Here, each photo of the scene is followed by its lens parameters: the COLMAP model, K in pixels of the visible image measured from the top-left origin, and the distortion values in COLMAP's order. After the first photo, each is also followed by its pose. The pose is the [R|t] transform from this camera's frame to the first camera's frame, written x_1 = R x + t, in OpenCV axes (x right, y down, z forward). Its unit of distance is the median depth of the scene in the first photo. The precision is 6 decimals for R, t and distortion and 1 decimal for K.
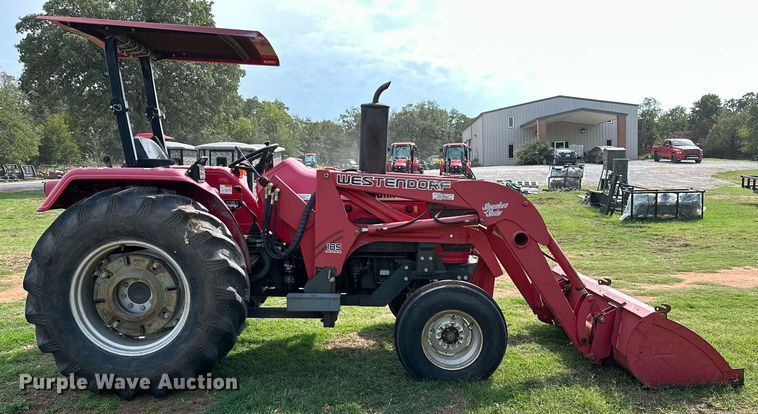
lens RADIAL K [[543.0, 0, 369.0], [0, 543.0, 229.8], [0, 0, 1]] dist [0.144790, -0.209446]
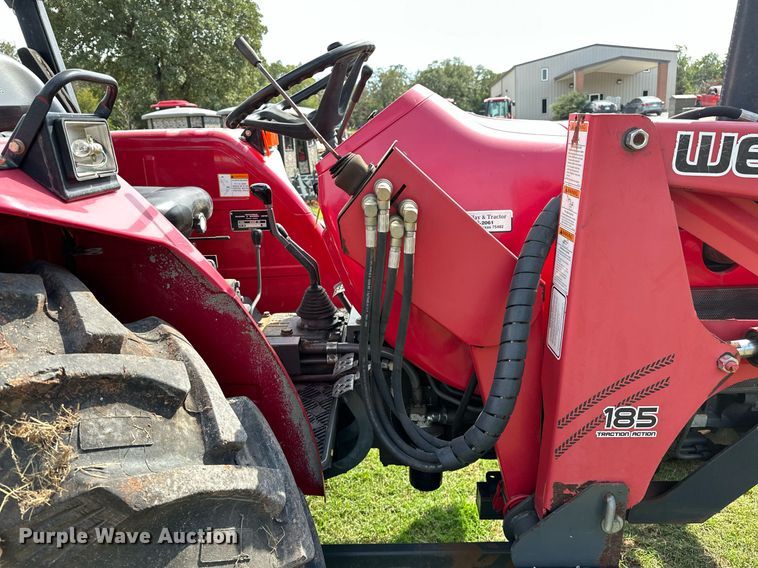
lens RADIAL K [[524.0, 0, 379.0], [0, 524.0, 284.0], [0, 0, 1]] dist [0.002875, -0.002949]
pose [[0.998810, -0.028700, -0.039441, -0.042337], [0.035053, 0.984609, 0.171218, -0.019563], [0.033920, -0.172397, 0.984443, 0.183500]]
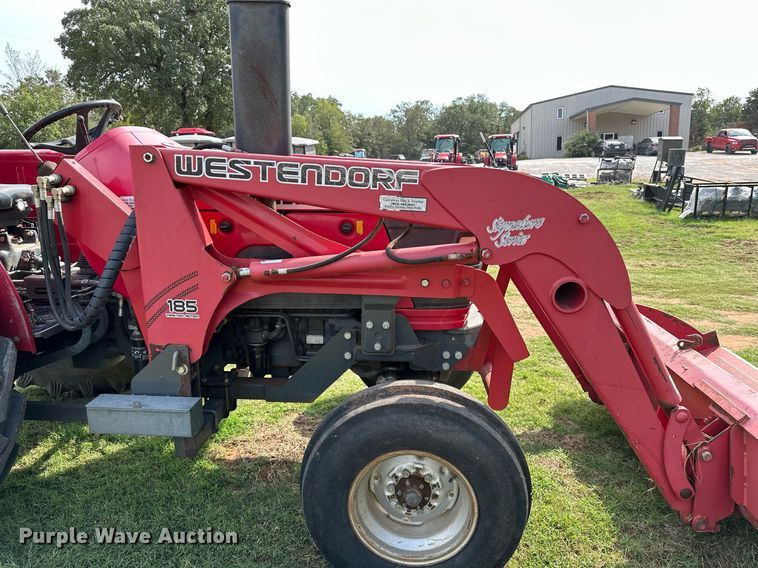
lens RADIAL K [[508.9, 0, 379.0], [0, 508.9, 284.0], [0, 0, 1]] dist [0.056433, -0.064530]
pose [[0.997077, 0.009625, -0.075798, 0.036000], [-0.000448, 0.992752, 0.120178, -0.010864], [0.076406, -0.119792, 0.989855, 0.134968]]
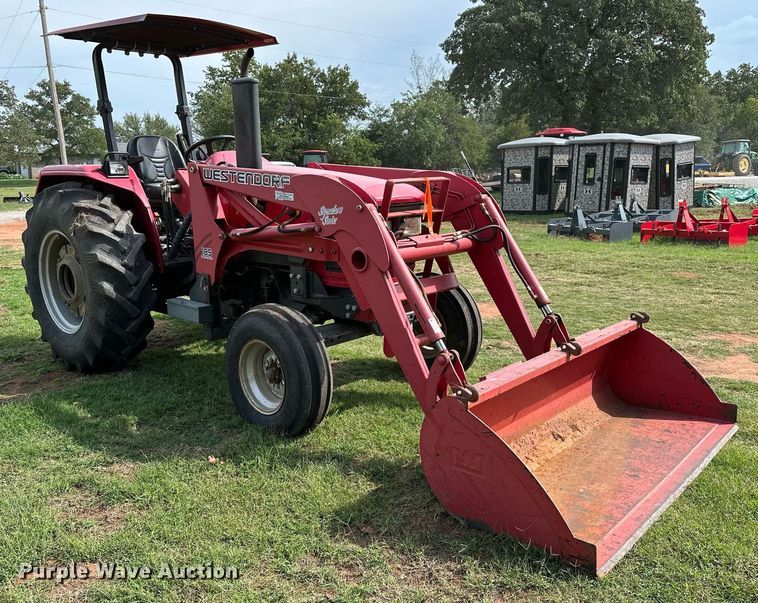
lens RADIAL K [[645.8, 0, 379.0], [0, 645.8, 301.5], [0, 0, 1]] dist [0.077404, -0.151037]
pose [[0.736567, 0.120496, -0.665545, 0.206749], [-0.061015, 0.991828, 0.112043, -0.005845], [0.673607, -0.041919, 0.737900, 0.099090]]
